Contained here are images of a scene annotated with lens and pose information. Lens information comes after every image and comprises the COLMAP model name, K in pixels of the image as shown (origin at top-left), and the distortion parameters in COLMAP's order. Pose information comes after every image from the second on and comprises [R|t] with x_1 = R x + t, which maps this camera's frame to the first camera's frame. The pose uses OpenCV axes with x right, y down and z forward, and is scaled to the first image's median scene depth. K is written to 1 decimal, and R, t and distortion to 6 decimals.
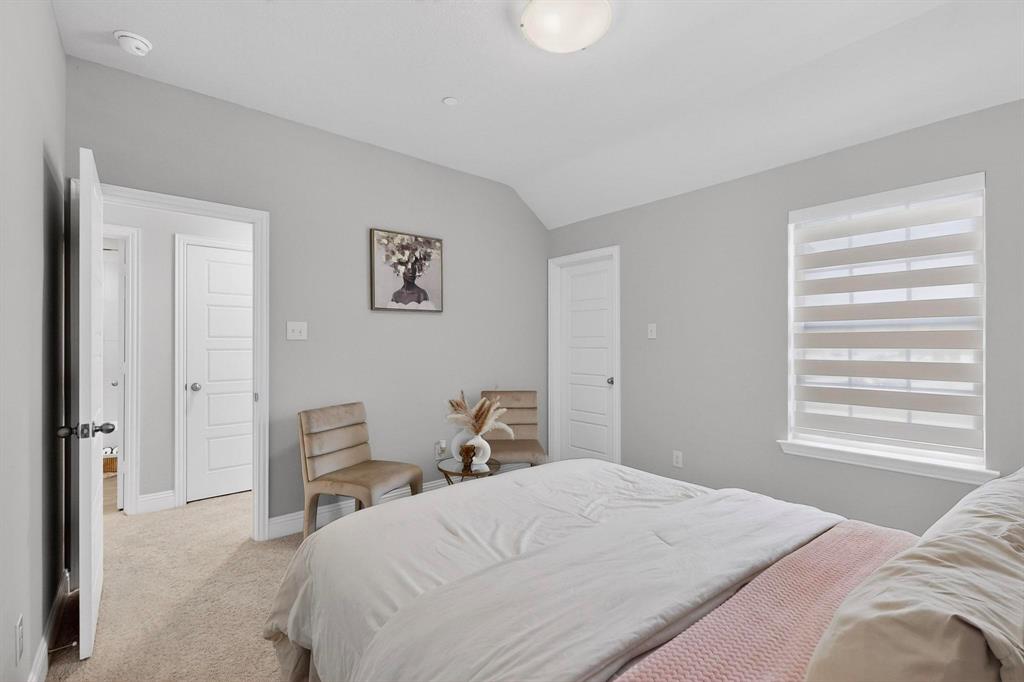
lens RADIAL K [[437.3, 0, 512.0], [0, 437.3, 341.0], [0, 0, 1]] dist [0.015224, -0.000069]
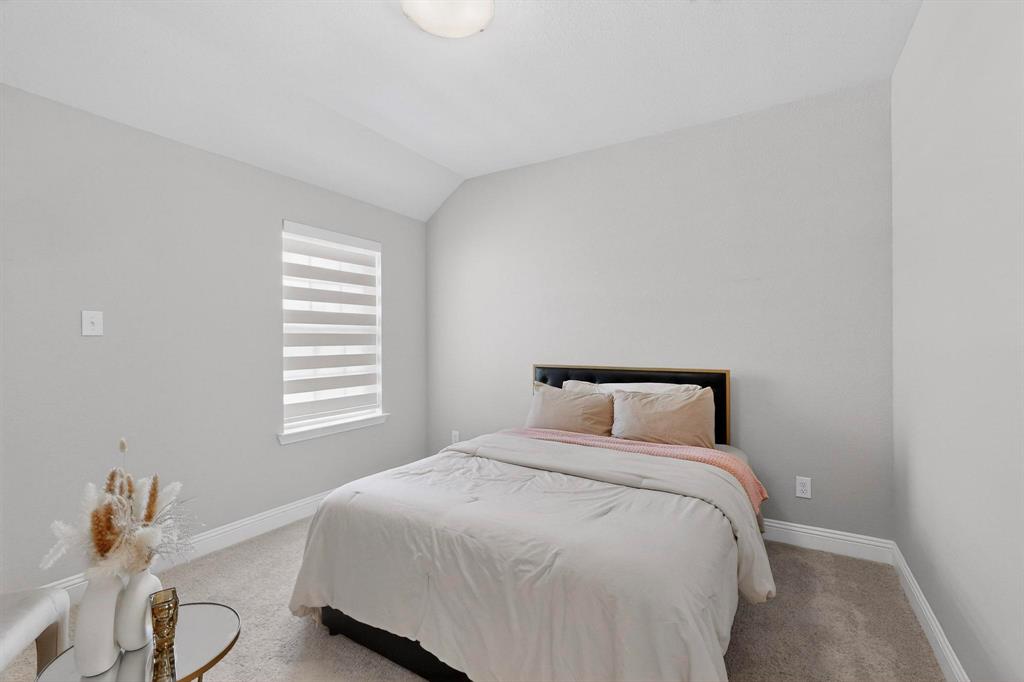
lens RADIAL K [[438.5, 0, 512.0], [0, 438.5, 341.0], [0, 0, 1]] dist [-0.001164, 0.000117]
pose [[-0.304394, 0.007659, 0.952515, -0.872295], [-0.000615, 0.999966, -0.008238, 0.014179], [-0.952546, -0.003094, -0.304379, 1.227179]]
